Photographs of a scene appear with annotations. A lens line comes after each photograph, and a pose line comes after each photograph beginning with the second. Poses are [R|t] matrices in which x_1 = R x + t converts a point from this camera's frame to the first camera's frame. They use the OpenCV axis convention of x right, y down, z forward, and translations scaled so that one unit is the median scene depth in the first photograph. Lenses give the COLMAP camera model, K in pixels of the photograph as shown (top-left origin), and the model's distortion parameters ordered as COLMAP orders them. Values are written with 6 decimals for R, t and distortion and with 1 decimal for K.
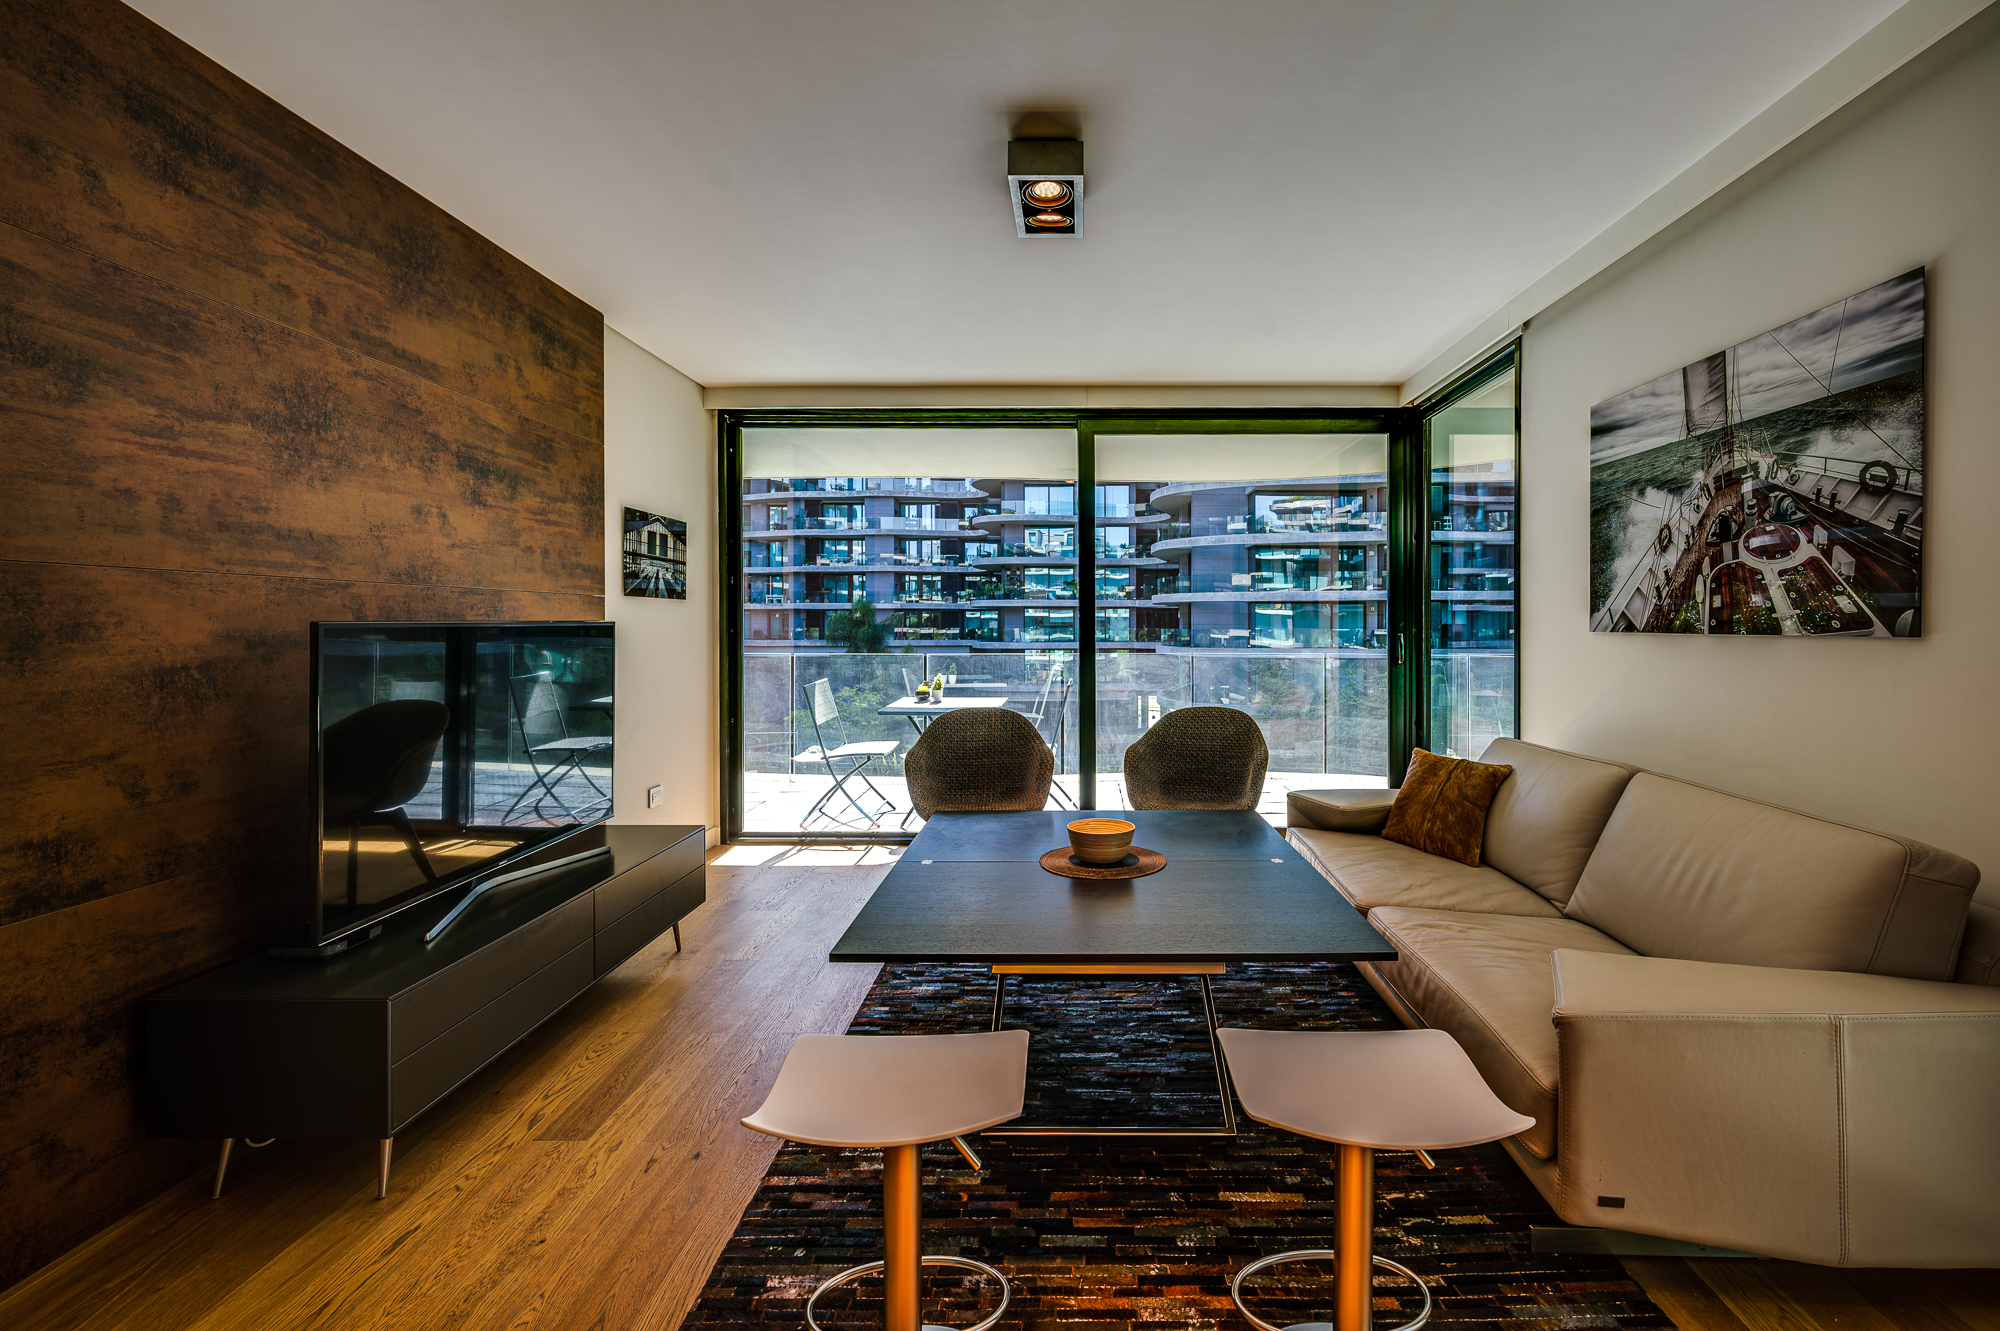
lens RADIAL K [[893.1, 0, 999.2], [0, 893.1, 624.7], [0, 0, 1]] dist [-0.000988, -0.000187]
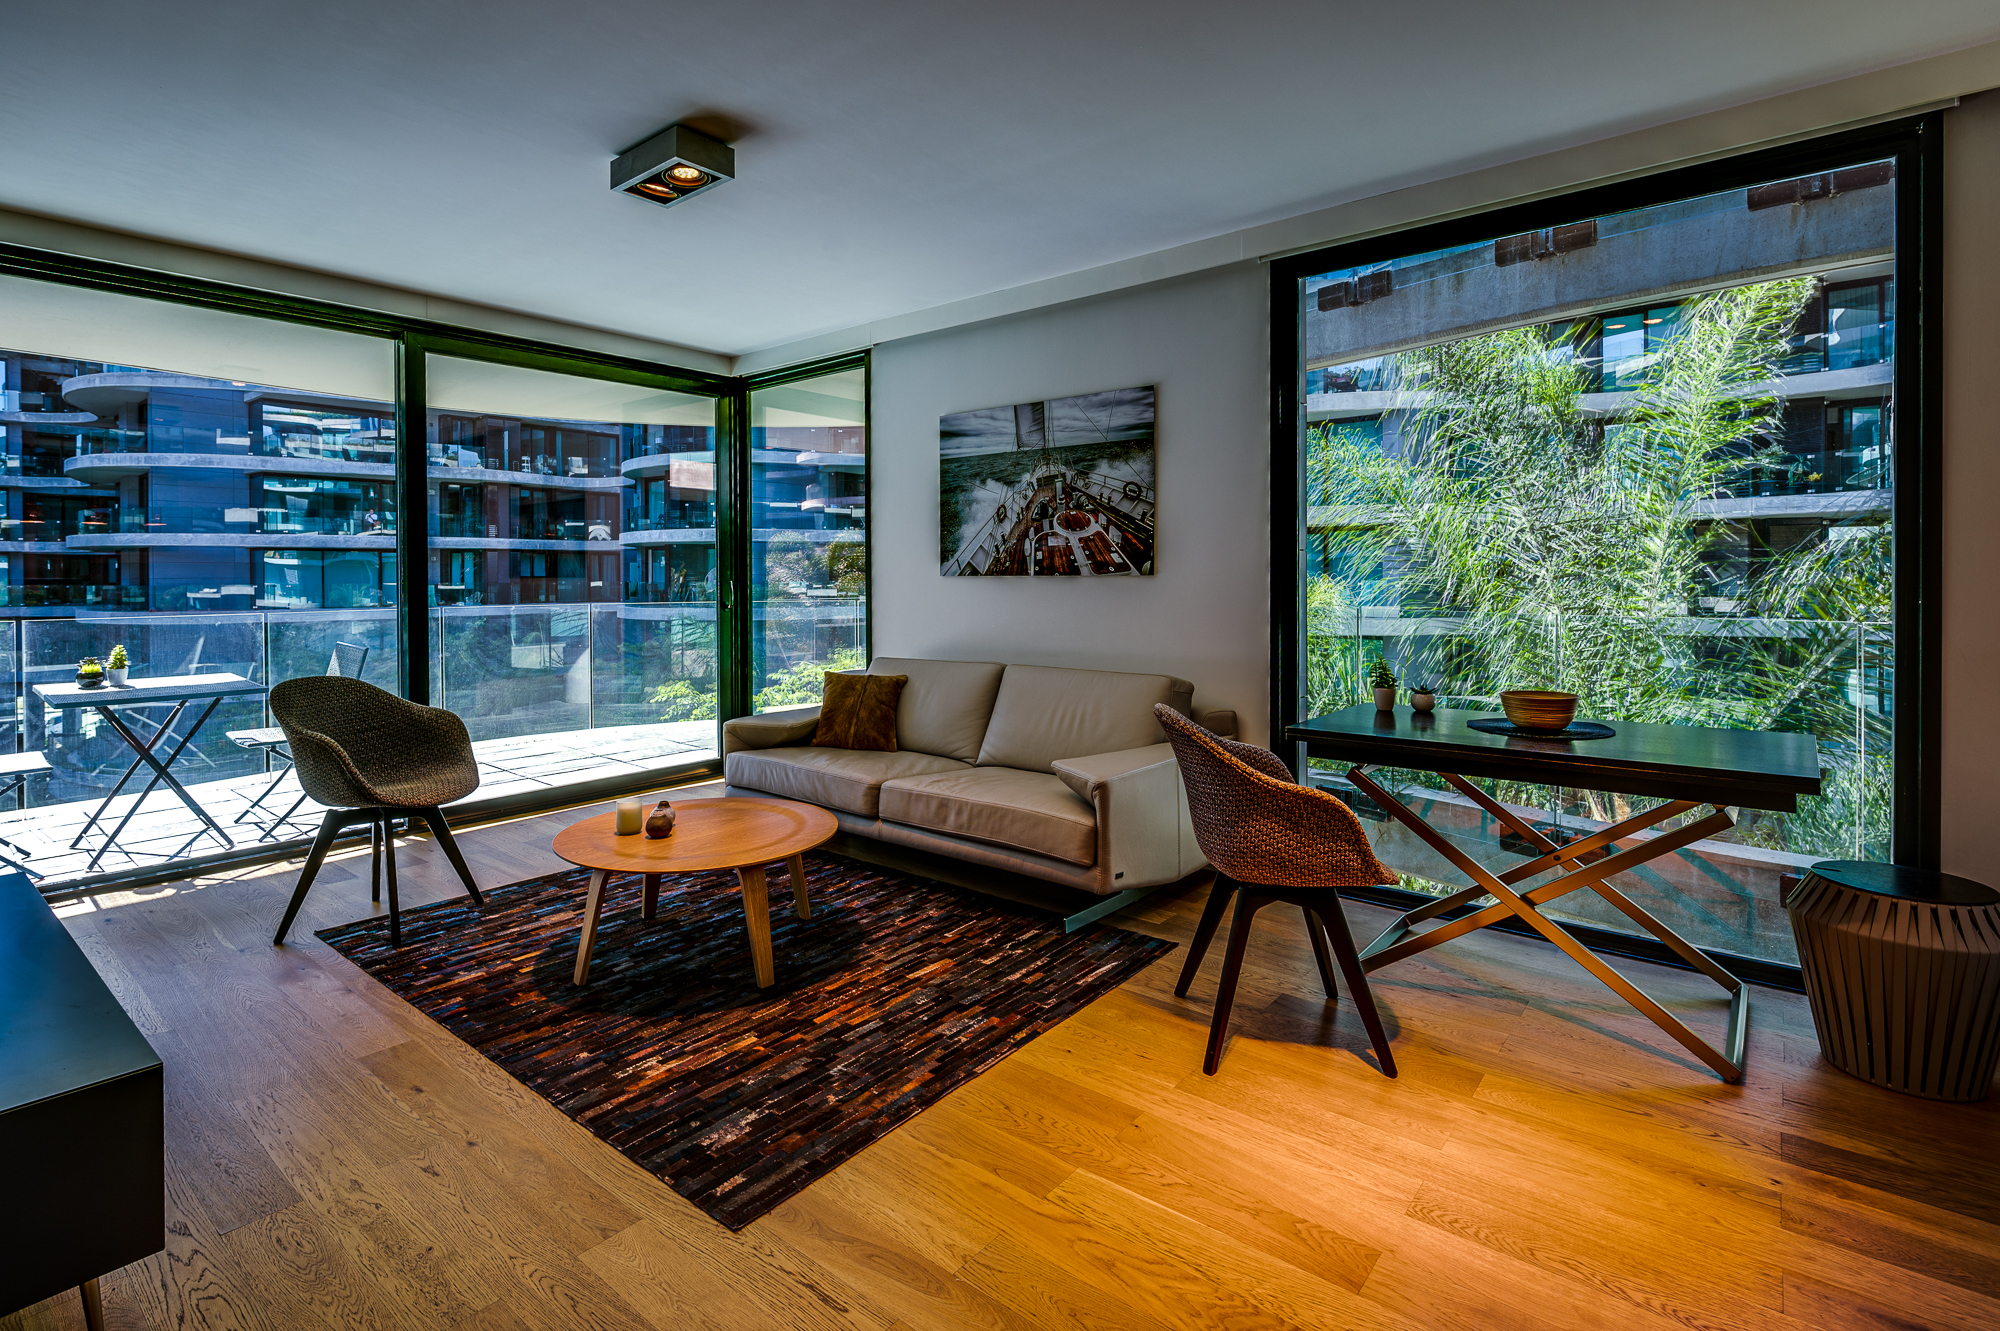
lens RADIAL K [[1018.6, 0, 998.9], [0, 1018.6, 572.5], [0, 0, 1]] dist [-0.003943, -0.001271]
pose [[0.607815, -0.001868, 0.794076, -0.605698], [0.005626, 0.999982, -0.001954, 0.006702], [-0.794059, 0.005655, 0.607815, -0.053937]]
